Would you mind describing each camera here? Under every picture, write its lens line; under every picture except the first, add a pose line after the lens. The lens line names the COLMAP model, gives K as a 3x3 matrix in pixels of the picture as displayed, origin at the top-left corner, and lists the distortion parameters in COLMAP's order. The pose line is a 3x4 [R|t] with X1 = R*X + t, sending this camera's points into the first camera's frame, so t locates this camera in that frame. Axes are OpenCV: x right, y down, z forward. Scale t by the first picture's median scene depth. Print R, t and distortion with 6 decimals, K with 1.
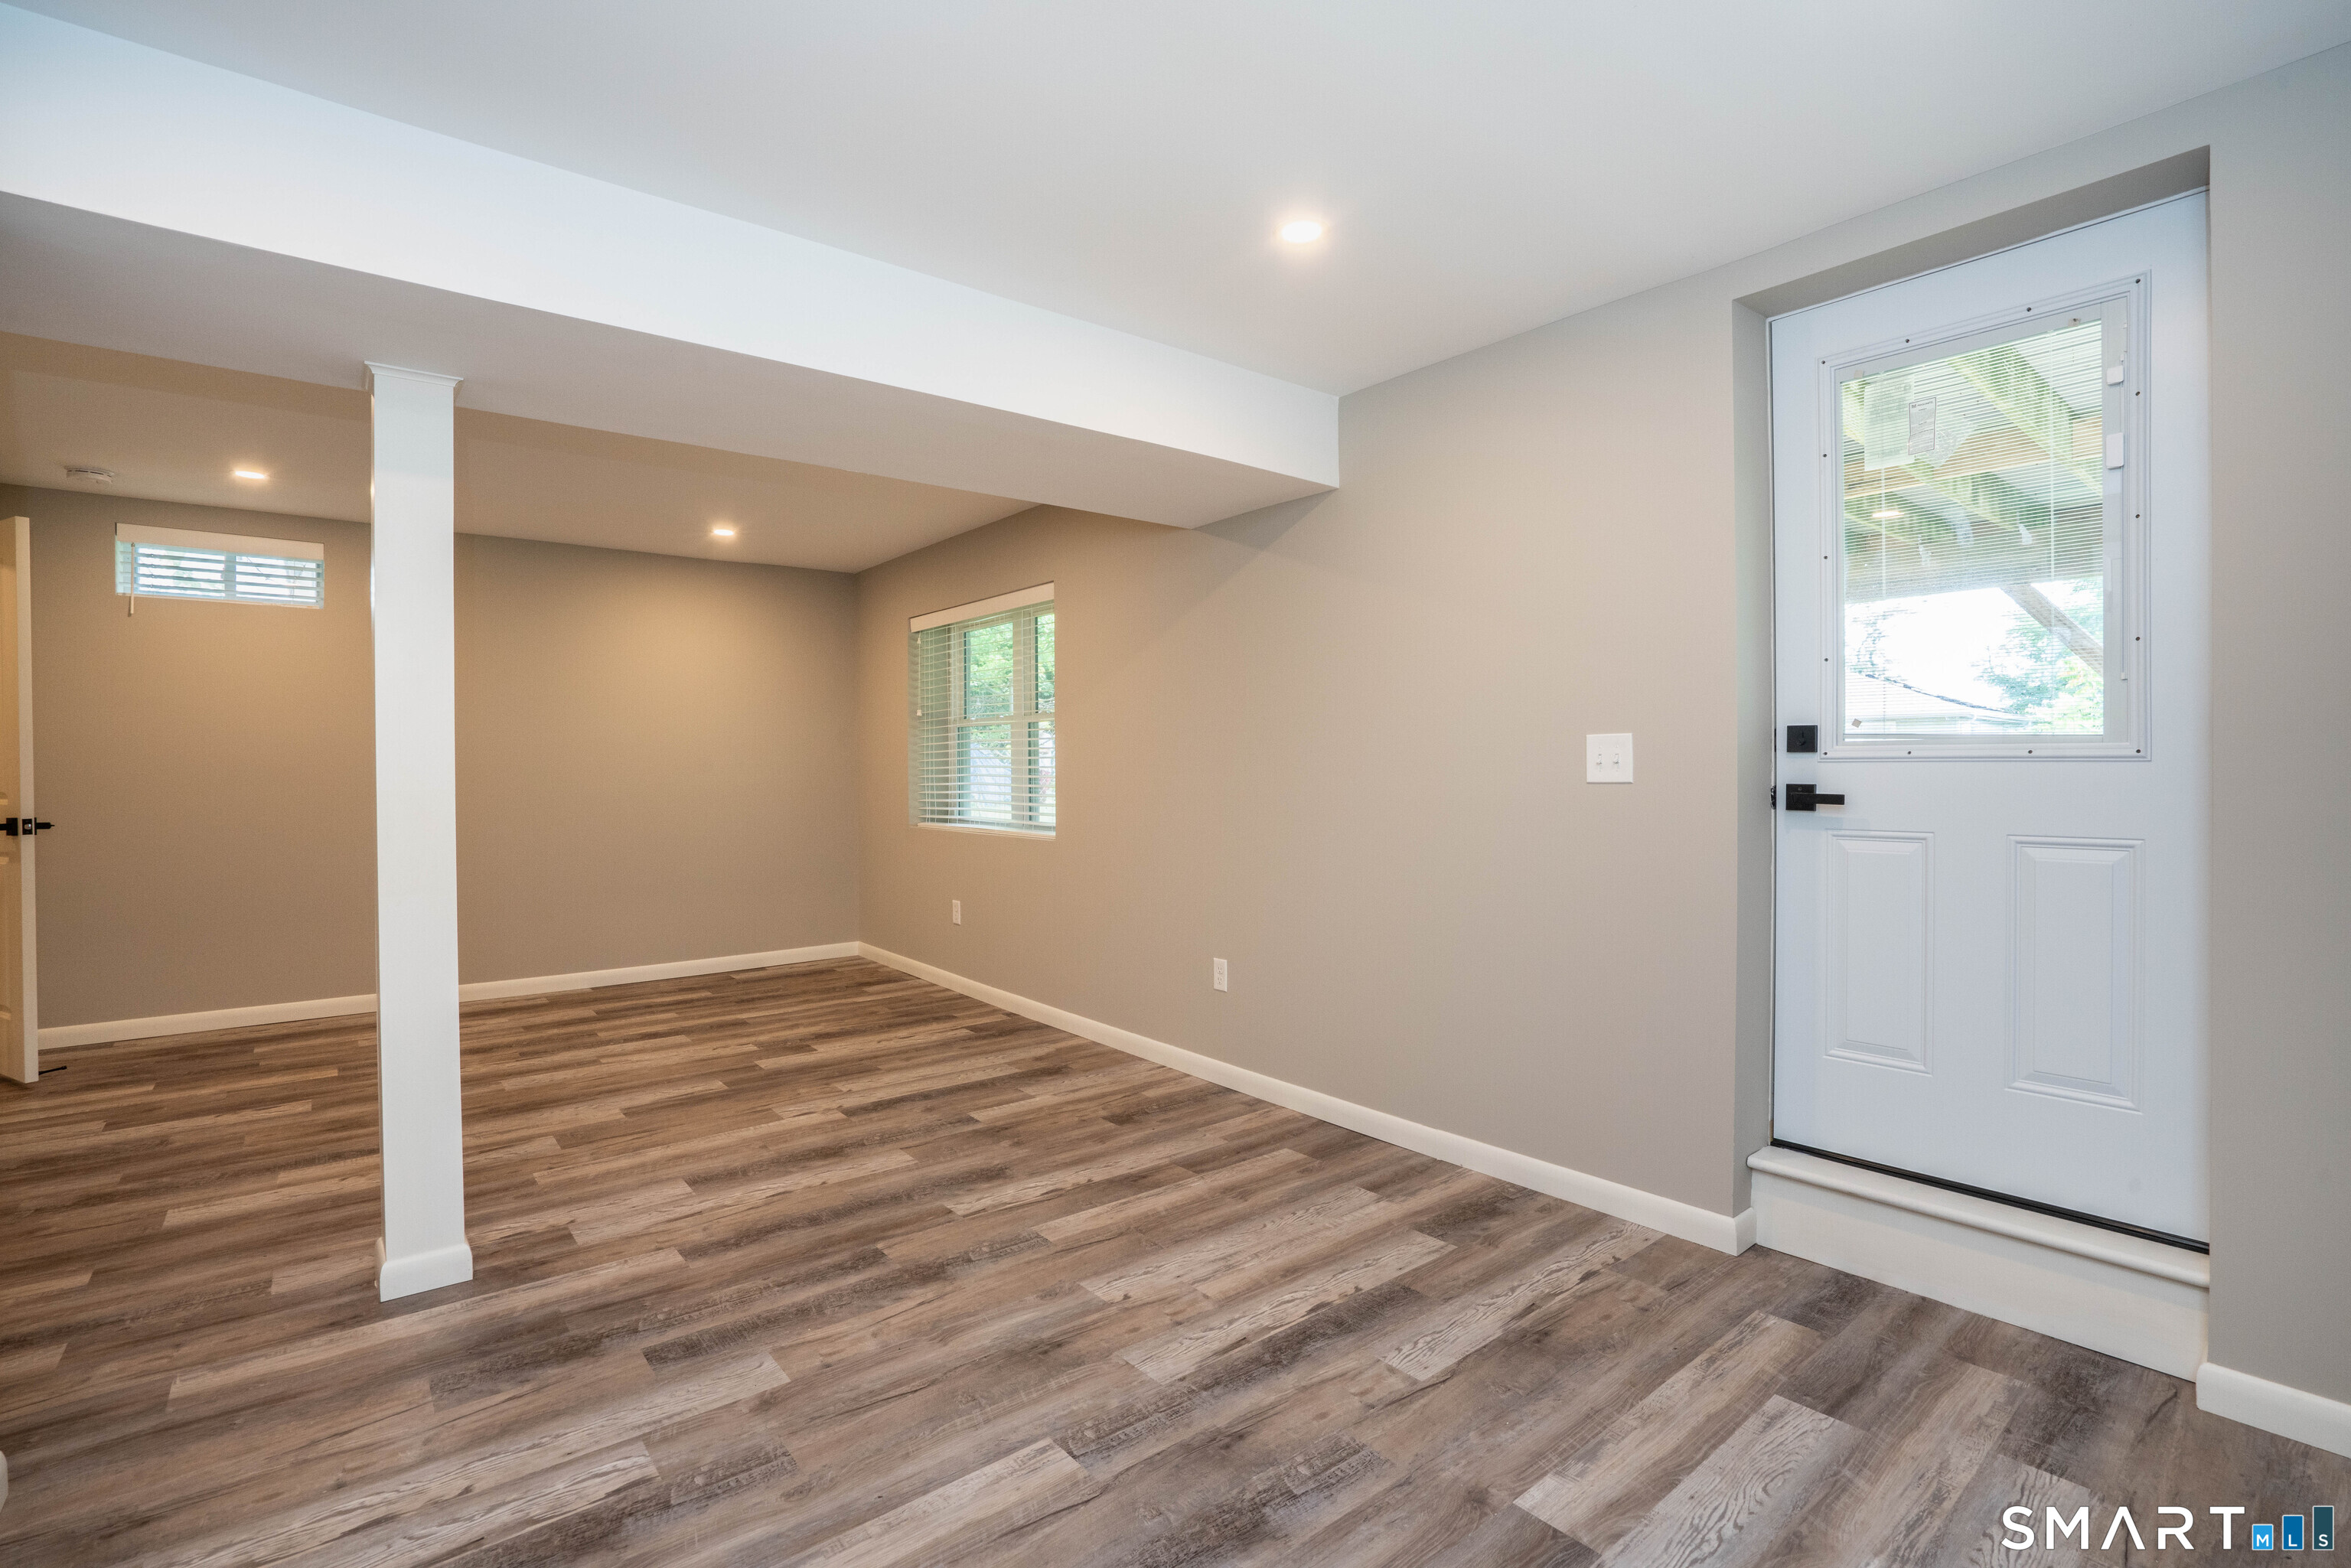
lens RADIAL K [[1103.7, 0, 1175.5], [0, 1103.7, 784.0], [0, 0, 1]] dist [-0.054103, 0.019734]
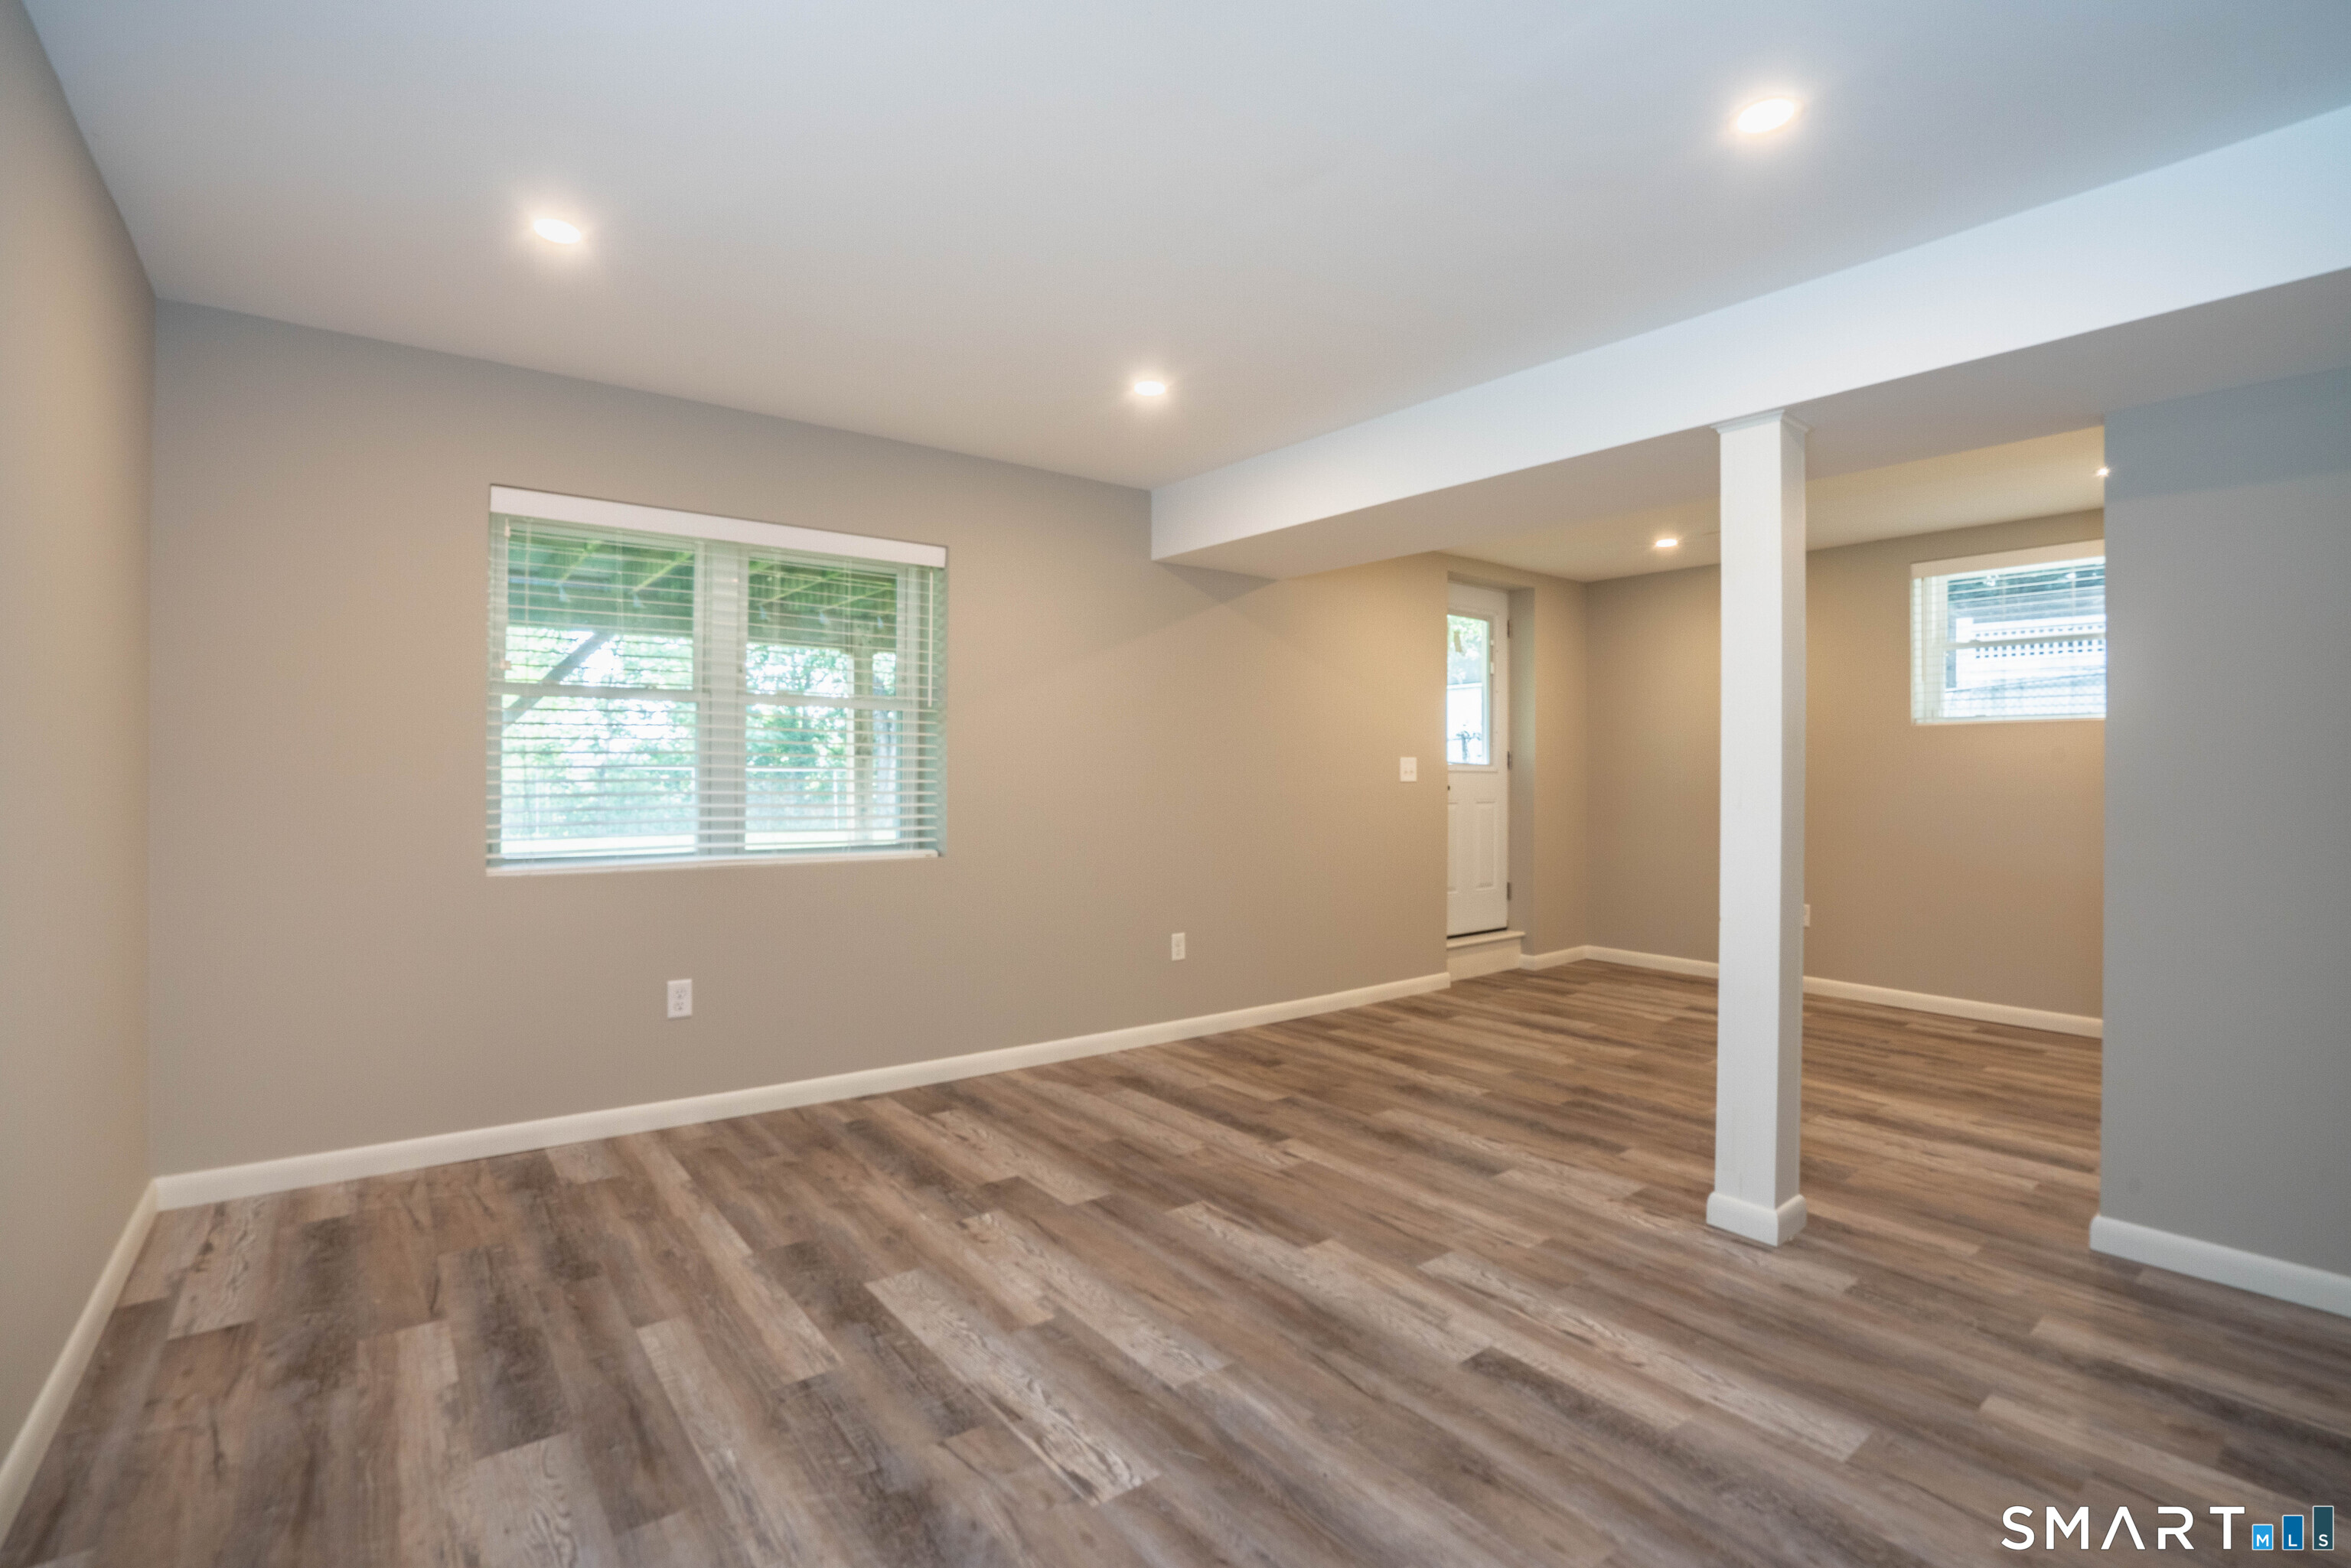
lens RADIAL K [[1074.9, 0, 1171.7], [0, 1074.9, 777.5], [0, 0, 1]] dist [-0.060701, 0.022120]
pose [[0.002843, 0.001750, 0.999994, -1.281999], [0.008364, 0.999963, -0.001774, -0.011639], [-0.999961, 0.008369, 0.002828, 1.141274]]
